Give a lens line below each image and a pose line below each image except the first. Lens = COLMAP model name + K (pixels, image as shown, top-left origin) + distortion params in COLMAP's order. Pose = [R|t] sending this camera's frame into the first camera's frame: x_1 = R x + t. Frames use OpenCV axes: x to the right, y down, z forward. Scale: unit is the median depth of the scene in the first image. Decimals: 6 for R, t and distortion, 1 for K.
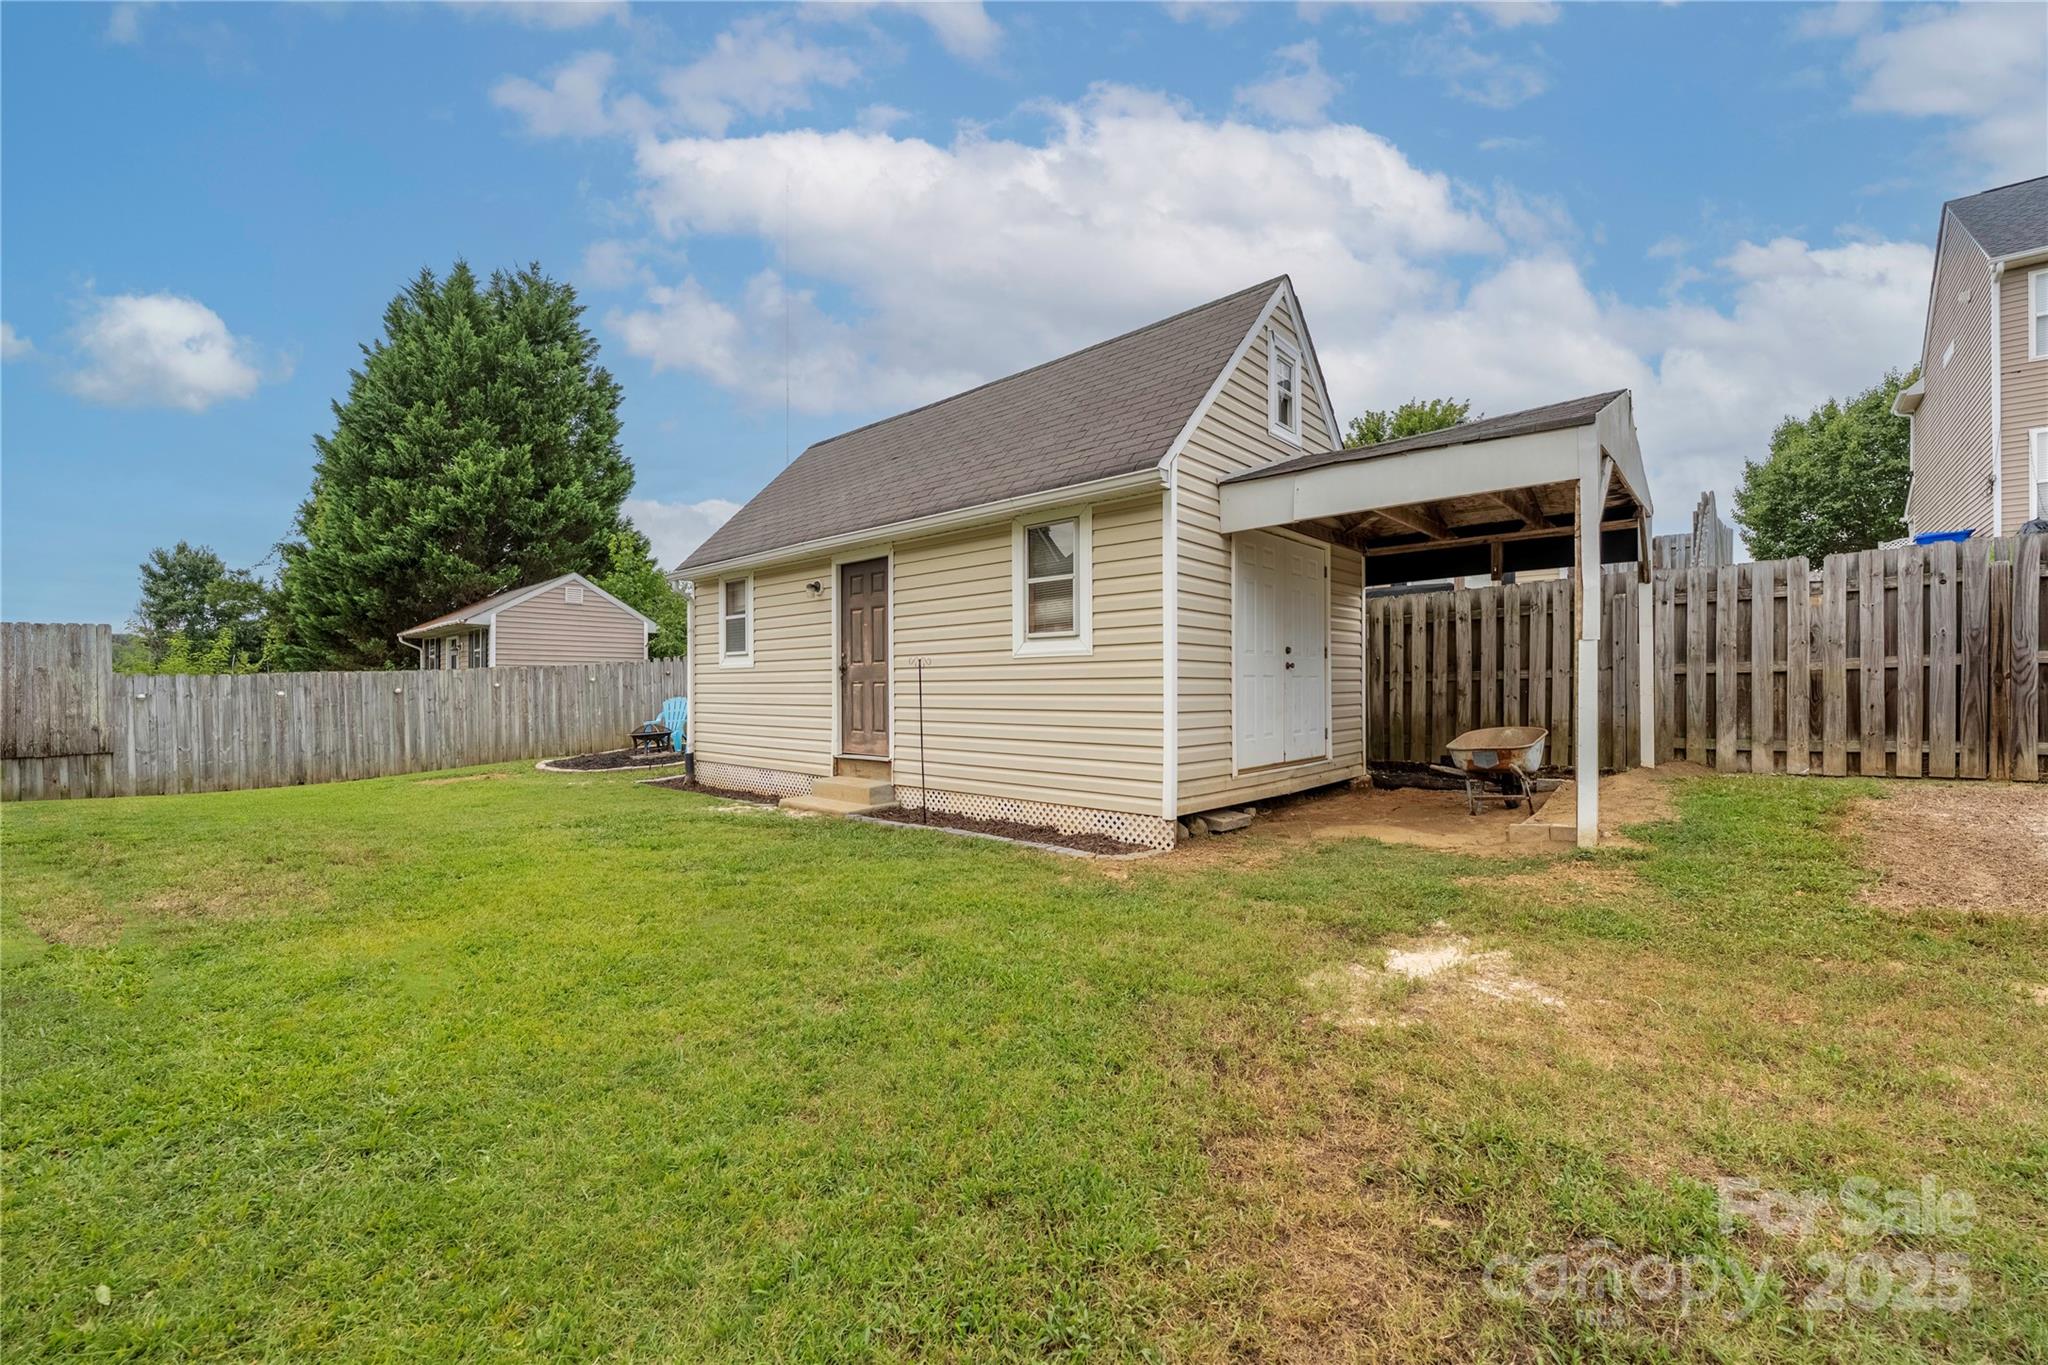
lens RADIAL K [[815.9, 0, 1000.2], [0, 815.9, 695.3], [0, 0, 1]] dist [-0.000086, -0.000067]
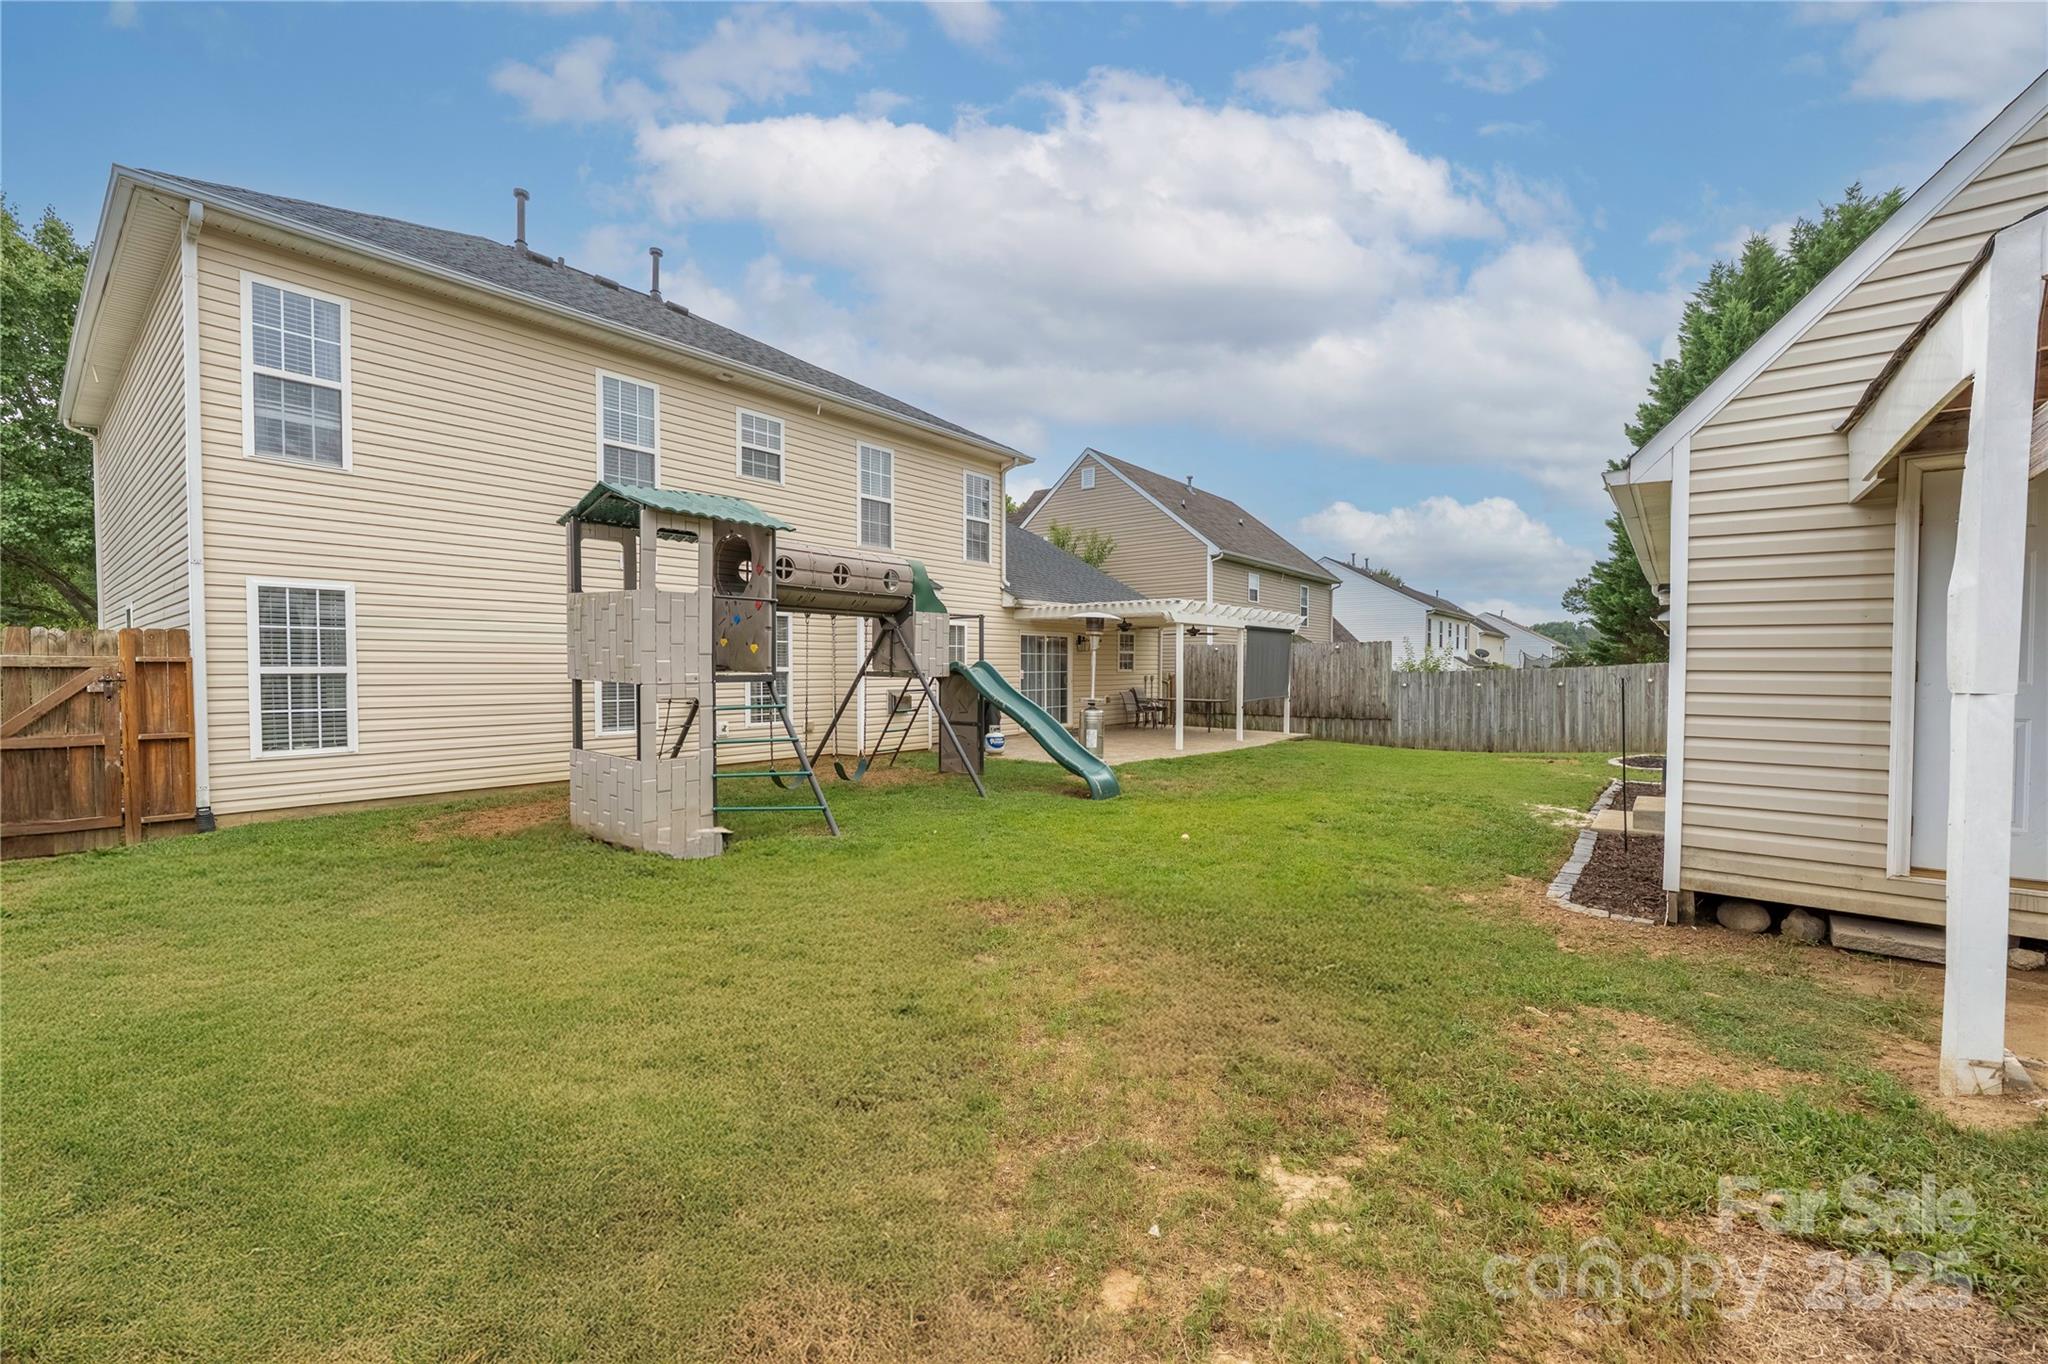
lens RADIAL K [[829.0, 0, 1038.8], [0, 829.0, 674.6], [0, 0, 1]] dist [-0.003918, -0.000283]
pose [[0.082440, 0.013768, -0.996501, 0.425832], [-0.011014, 0.999856, 0.012903, -0.027365], [0.996535, 0.009912, 0.082580, 0.132138]]
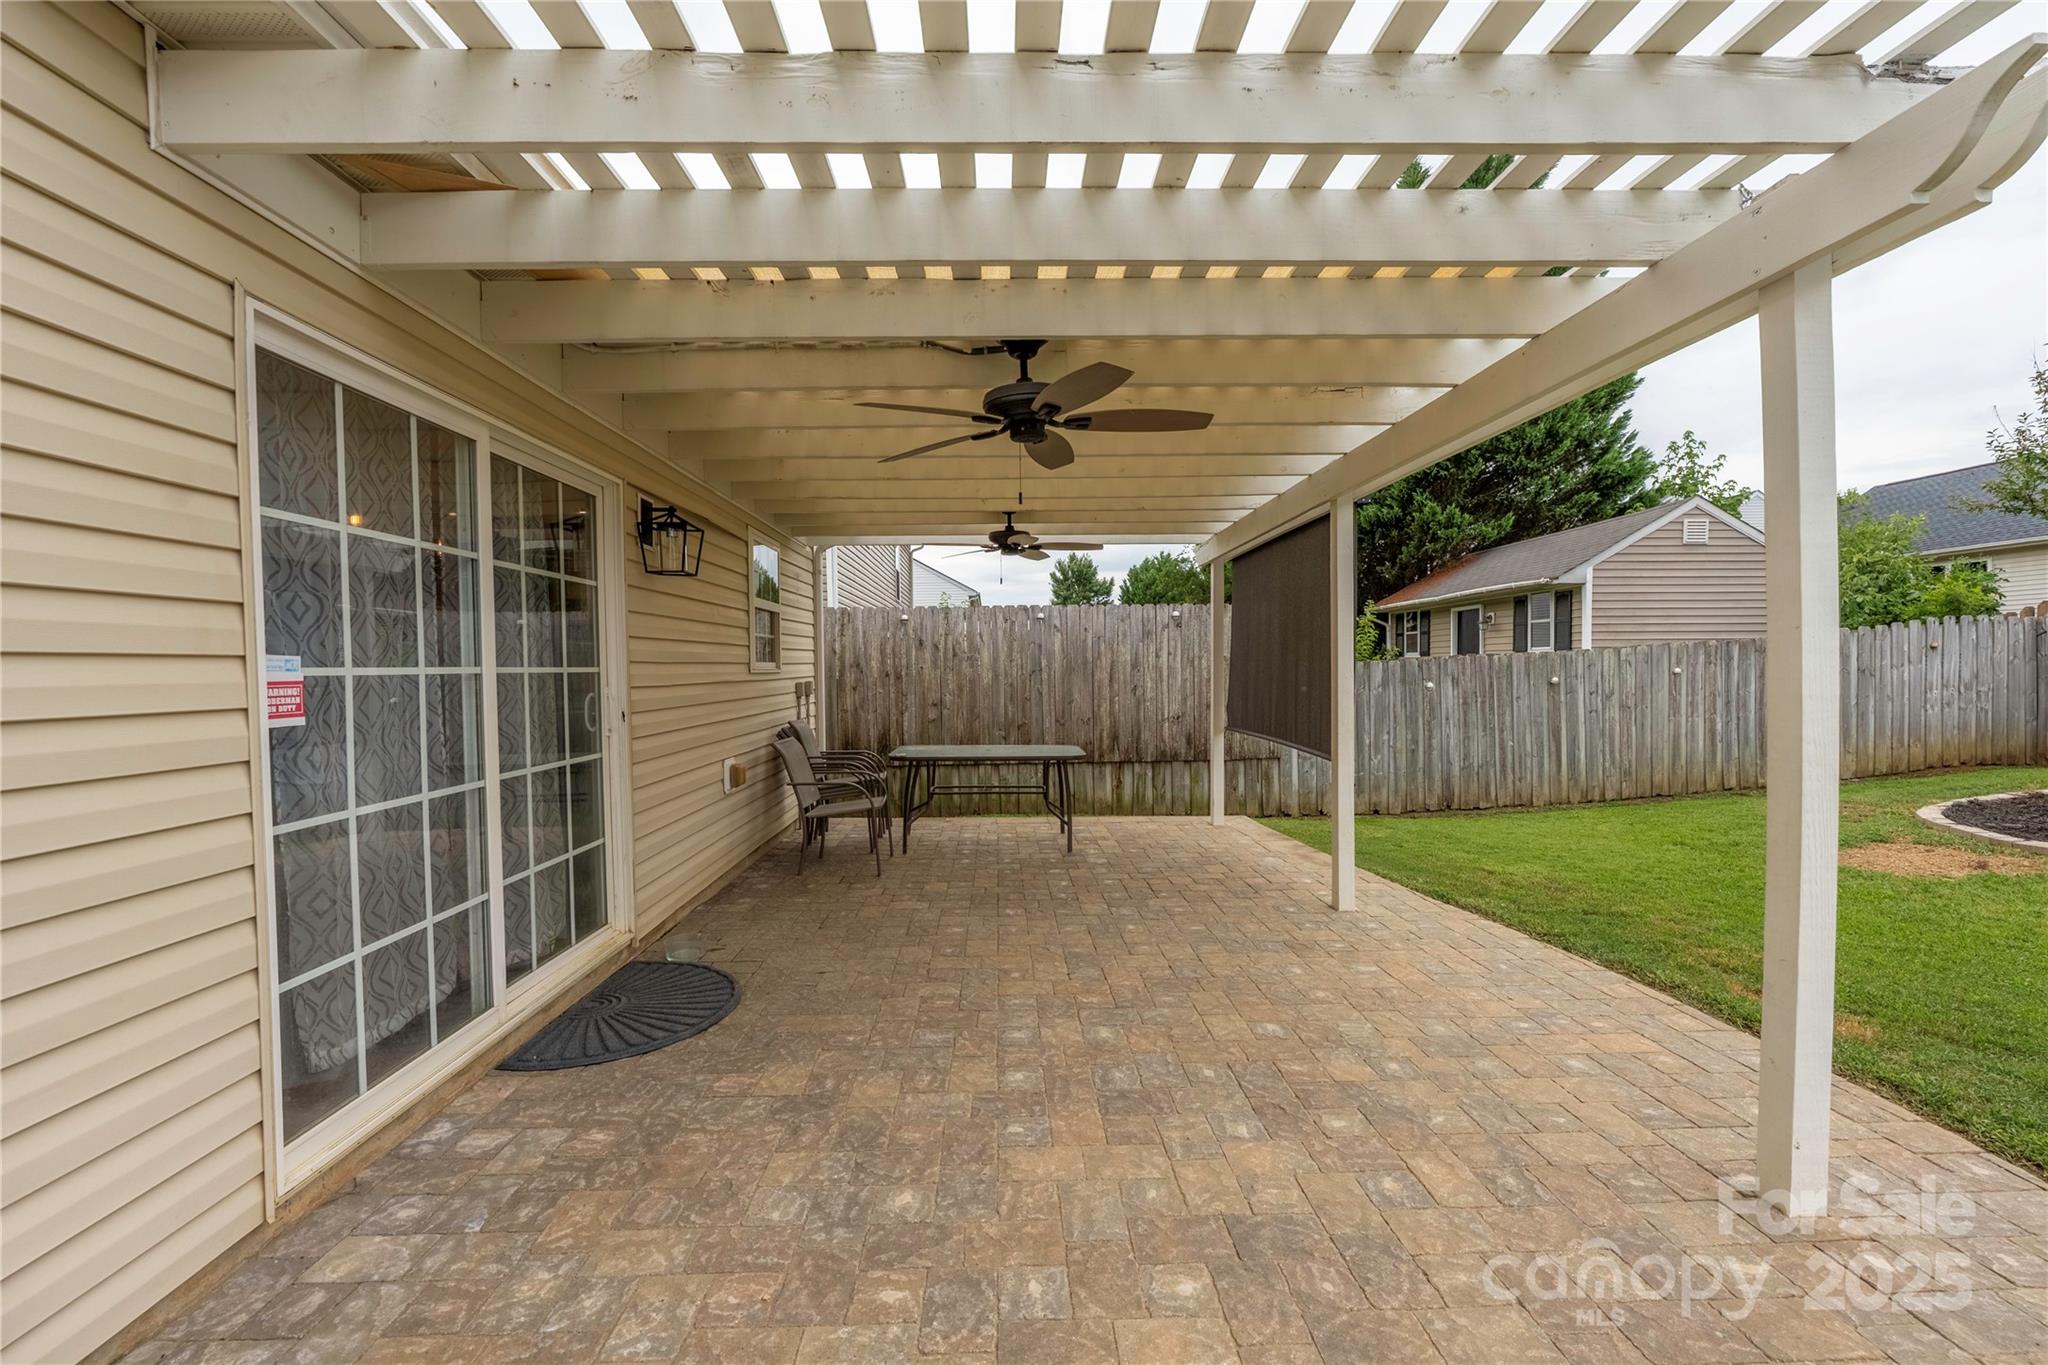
lens RADIAL K [[829.0, 0, 1038.8], [0, 829.0, 675.1], [0, 0, 1]] dist [-0.003918, -0.000283]
pose [[0.704979, 0.002585, -0.709223, -0.557907], [0.002573, 0.999977, 0.006202, -0.015727], [0.709223, -0.006197, 0.704957, 0.198408]]
